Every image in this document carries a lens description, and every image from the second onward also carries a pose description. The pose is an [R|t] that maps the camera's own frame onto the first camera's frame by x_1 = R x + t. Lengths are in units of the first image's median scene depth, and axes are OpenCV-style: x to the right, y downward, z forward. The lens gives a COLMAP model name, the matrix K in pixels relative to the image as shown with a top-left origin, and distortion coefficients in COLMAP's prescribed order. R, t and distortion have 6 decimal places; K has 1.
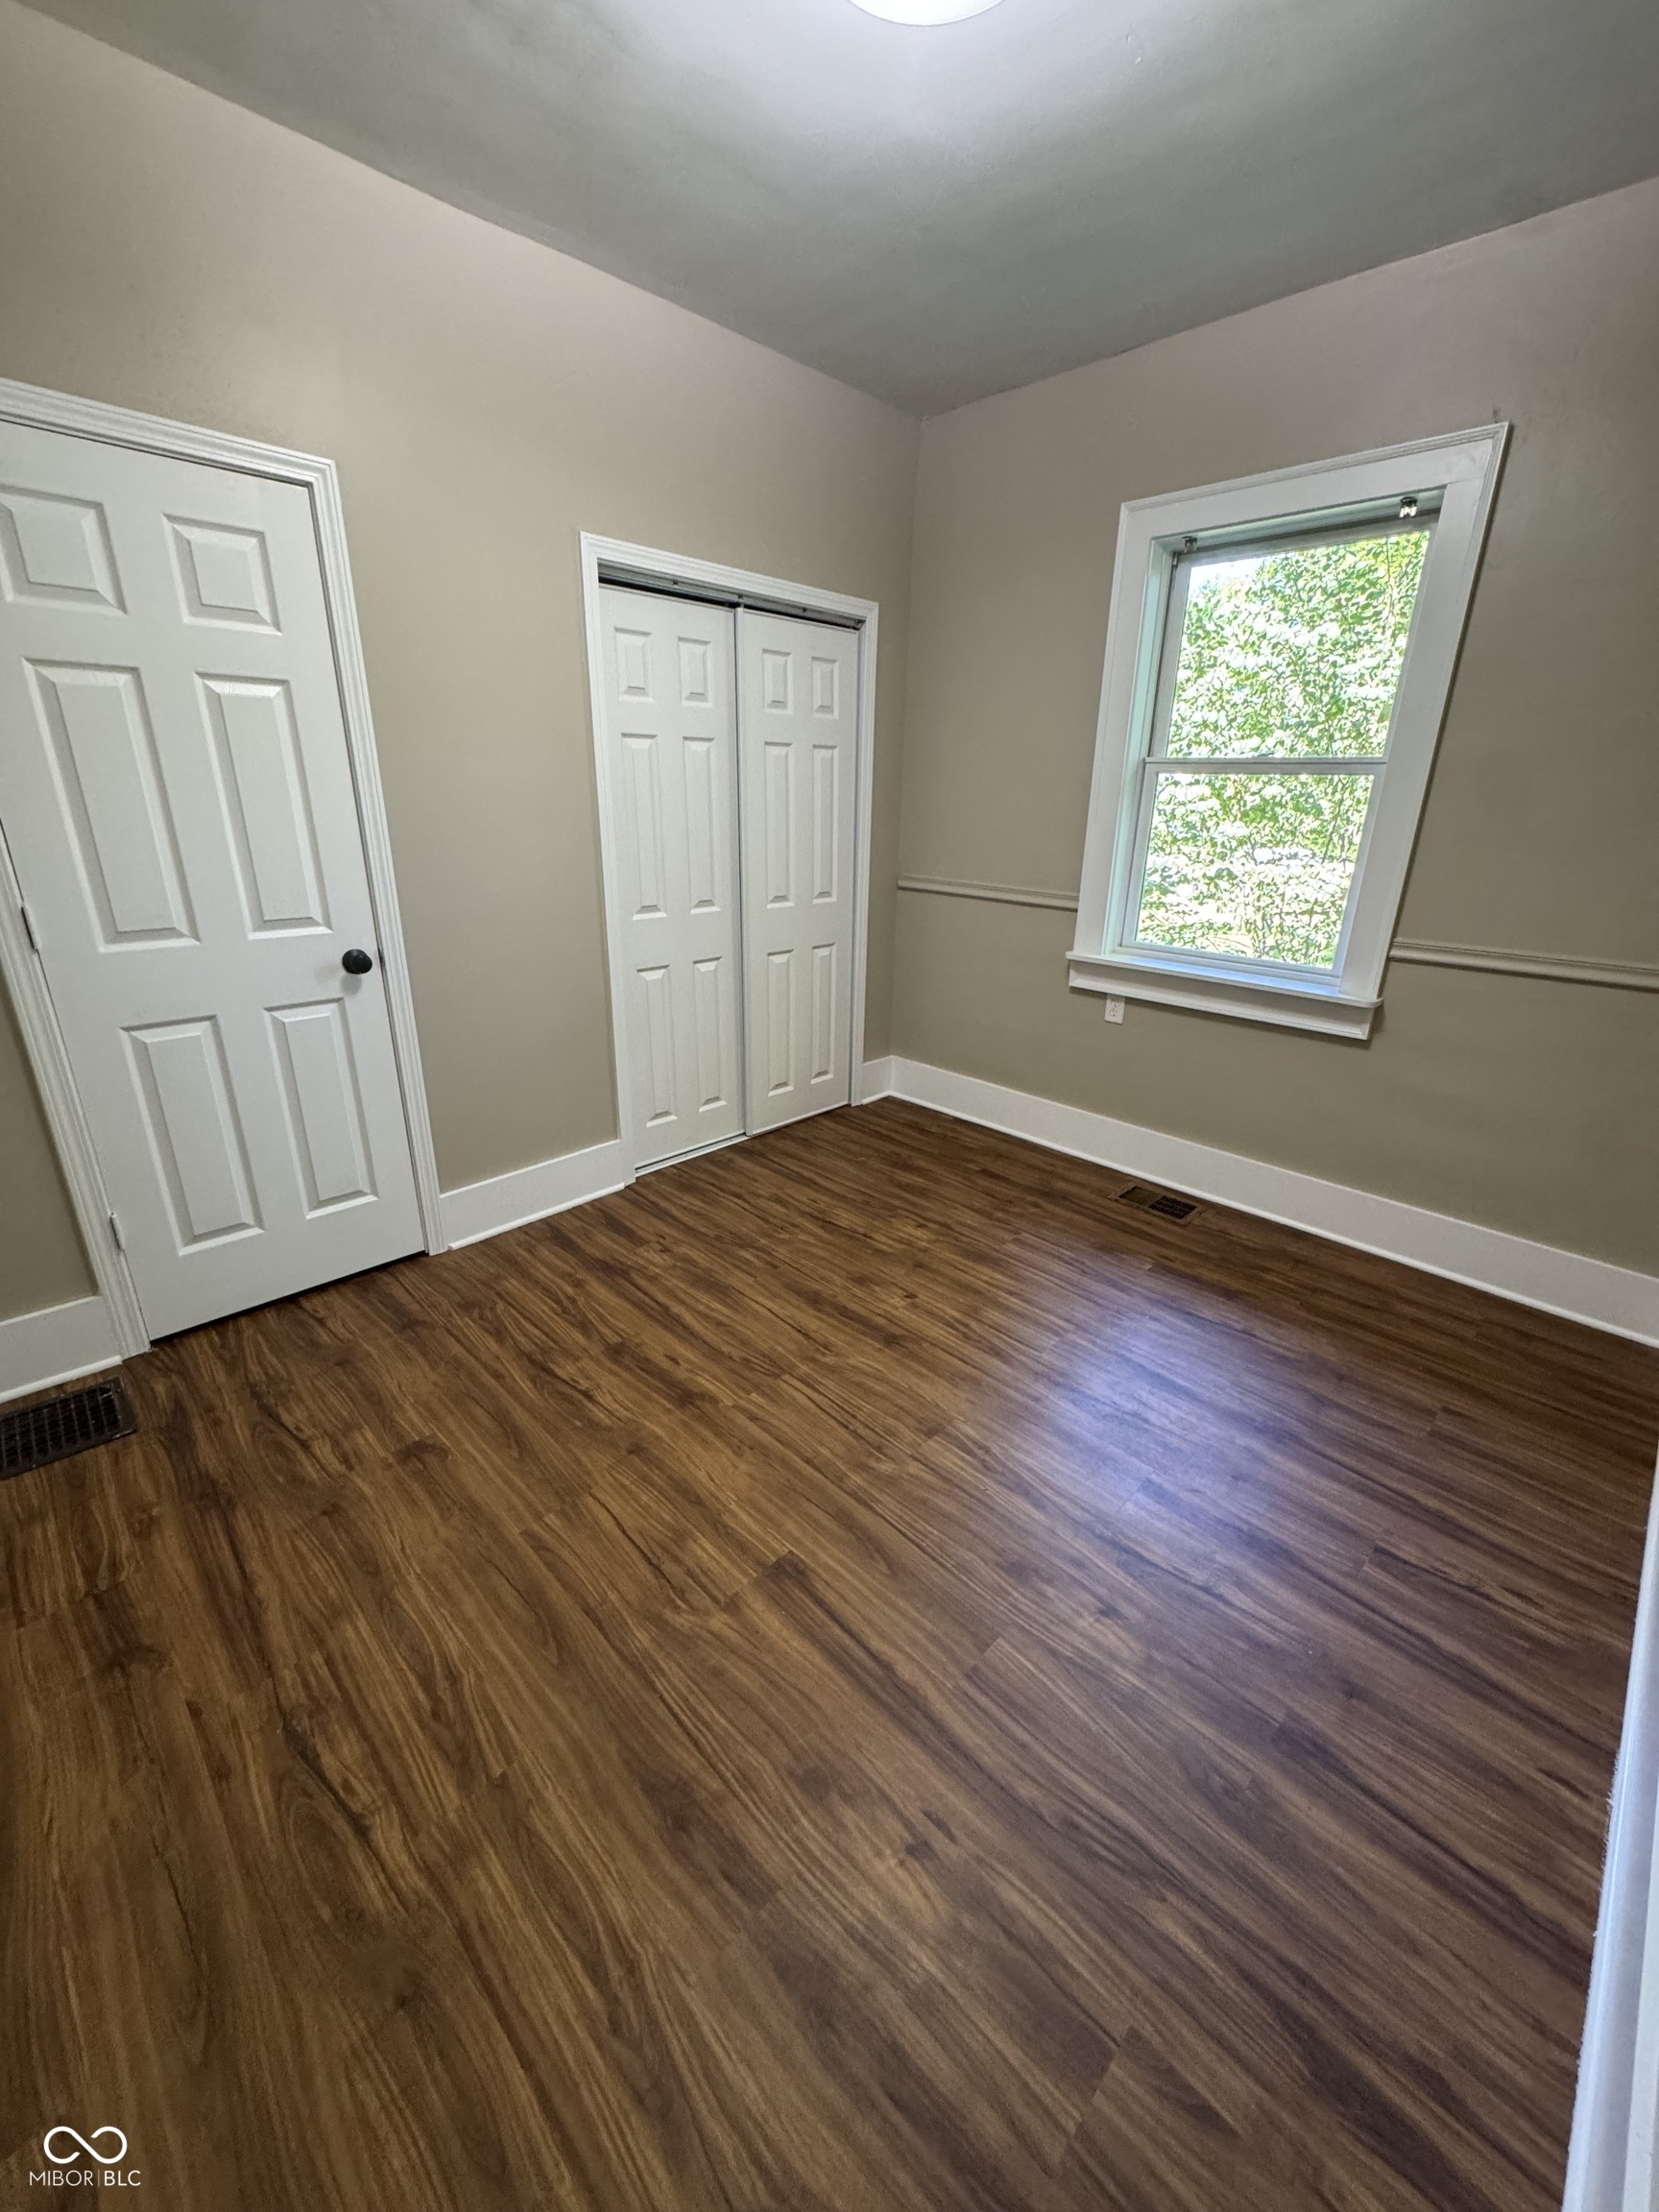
lens RADIAL K [[879.2, 0, 832.6], [0, 879.2, 1106.3], [0, 0, 1]] dist [-0.002402, 0.000153]
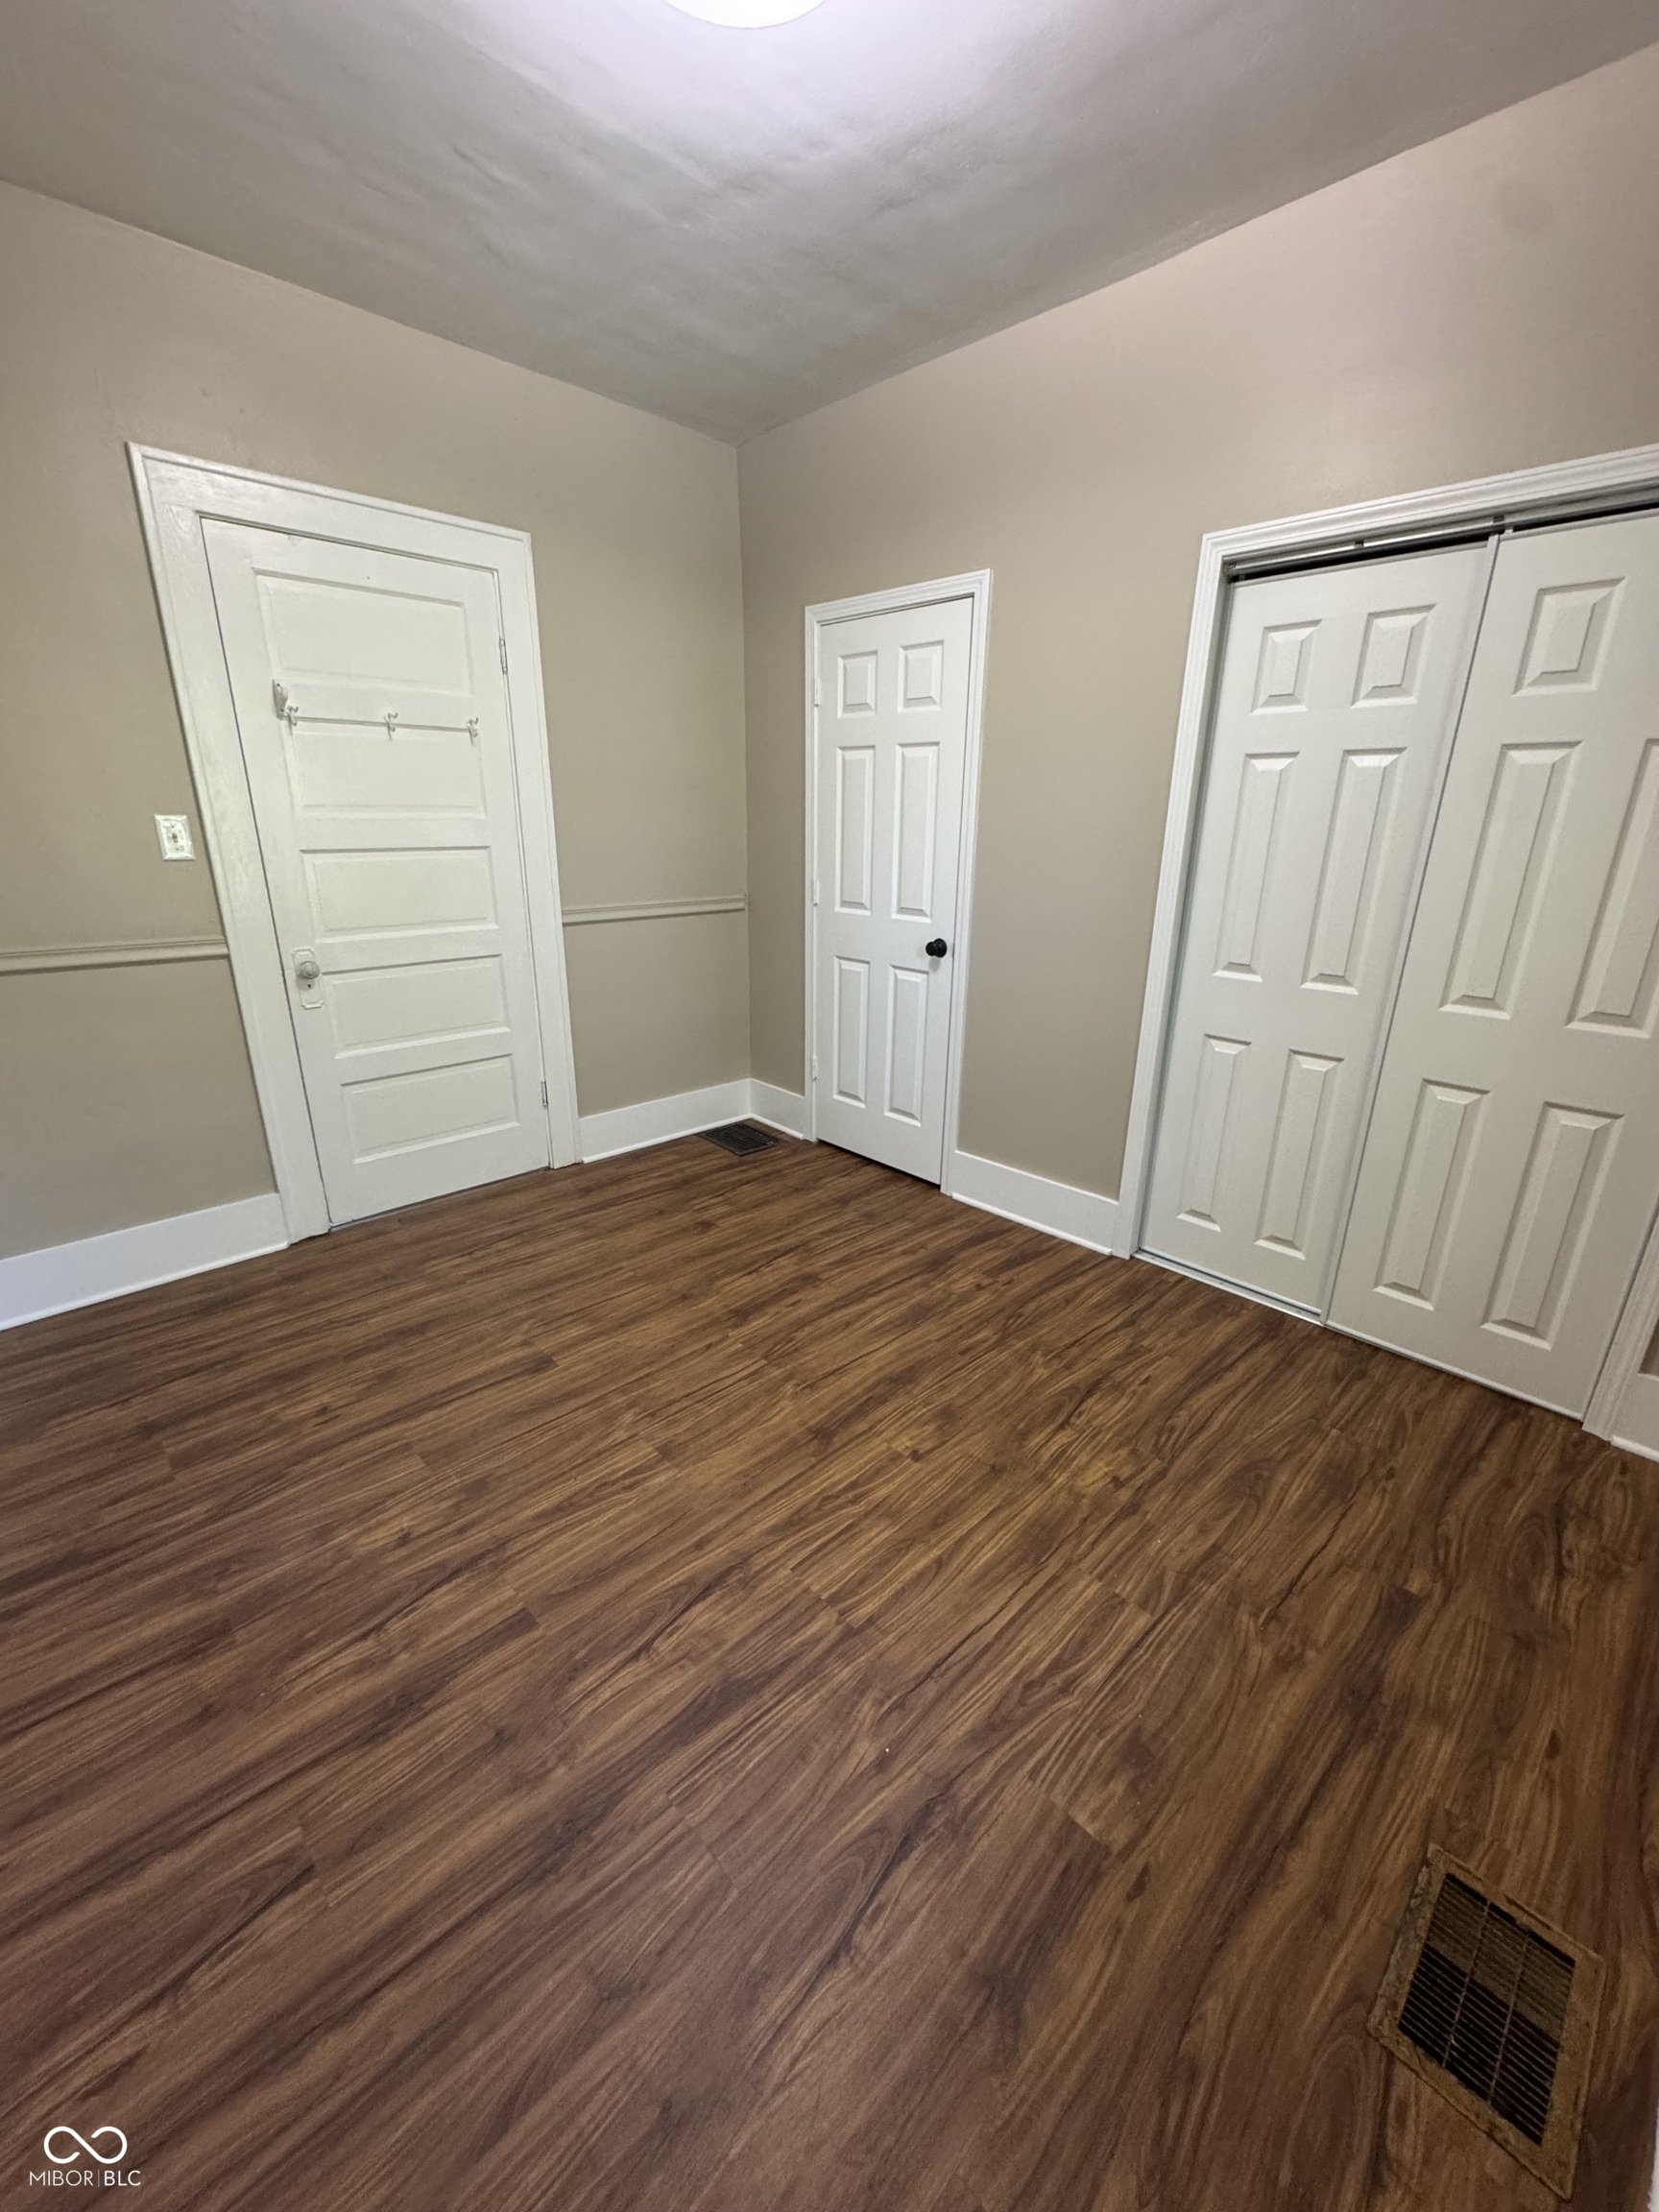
lens RADIAL K [[879.2, 0, 832.6], [0, 879.2, 1106.3], [0, 0, 1]] dist [-0.002402, 0.000153]
pose [[-0.020825, 0.299845, -0.953761, 0.784670], [-0.352808, 0.890392, 0.287626, -0.272554], [0.935464, 0.342484, 0.087246, 0.804795]]
